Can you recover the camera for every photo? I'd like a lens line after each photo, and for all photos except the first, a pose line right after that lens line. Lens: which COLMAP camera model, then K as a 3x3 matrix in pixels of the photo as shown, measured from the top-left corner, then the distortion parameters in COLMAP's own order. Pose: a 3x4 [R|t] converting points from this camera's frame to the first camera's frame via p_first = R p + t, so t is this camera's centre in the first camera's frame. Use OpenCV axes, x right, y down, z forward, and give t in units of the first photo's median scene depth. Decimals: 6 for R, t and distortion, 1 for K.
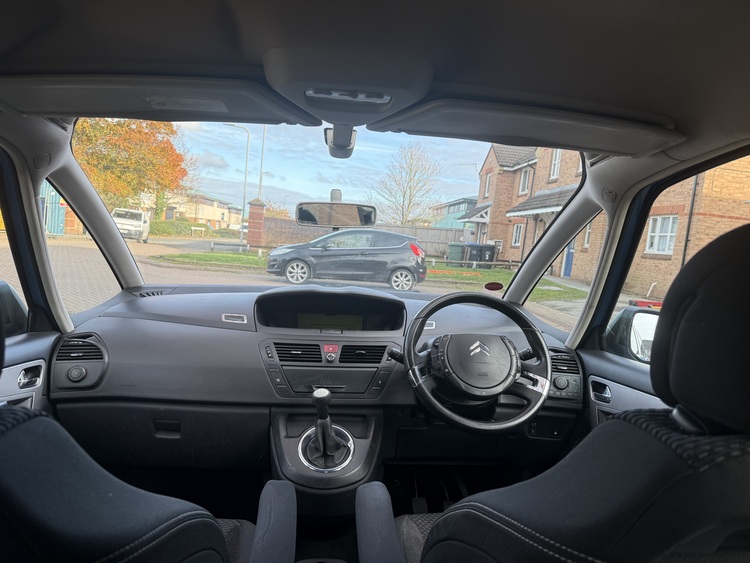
lens RADIAL K [[531.2, 0, 372.6], [0, 531.2, 282.4], [0, 0, 1]] dist [0.005058, -0.001790]
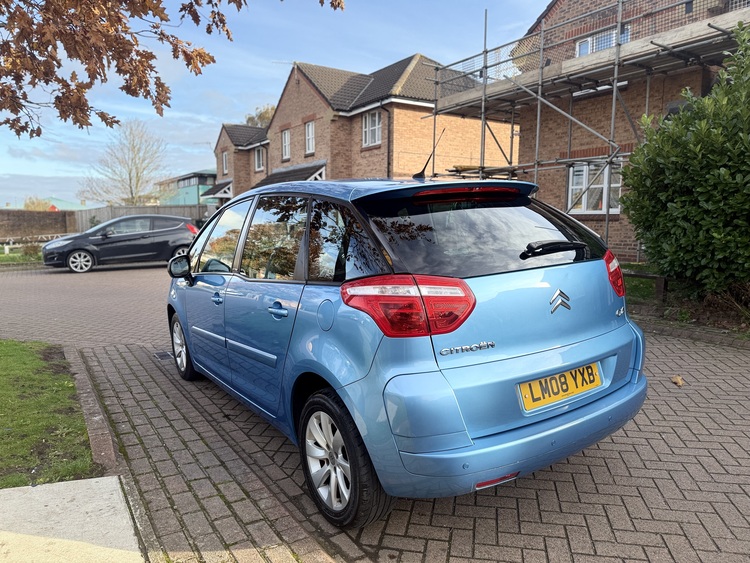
lens RADIAL K [[531.2, 0, 372.6], [0, 531.2, 282.4], [0, 0, 1]] dist [0.005058, -0.001790]
pose [[0.873507, -0.154649, 0.461594, -0.065965], [0.127625, 0.987783, 0.089426, 0.001122], [-0.469784, -0.019203, 0.882573, -0.122574]]
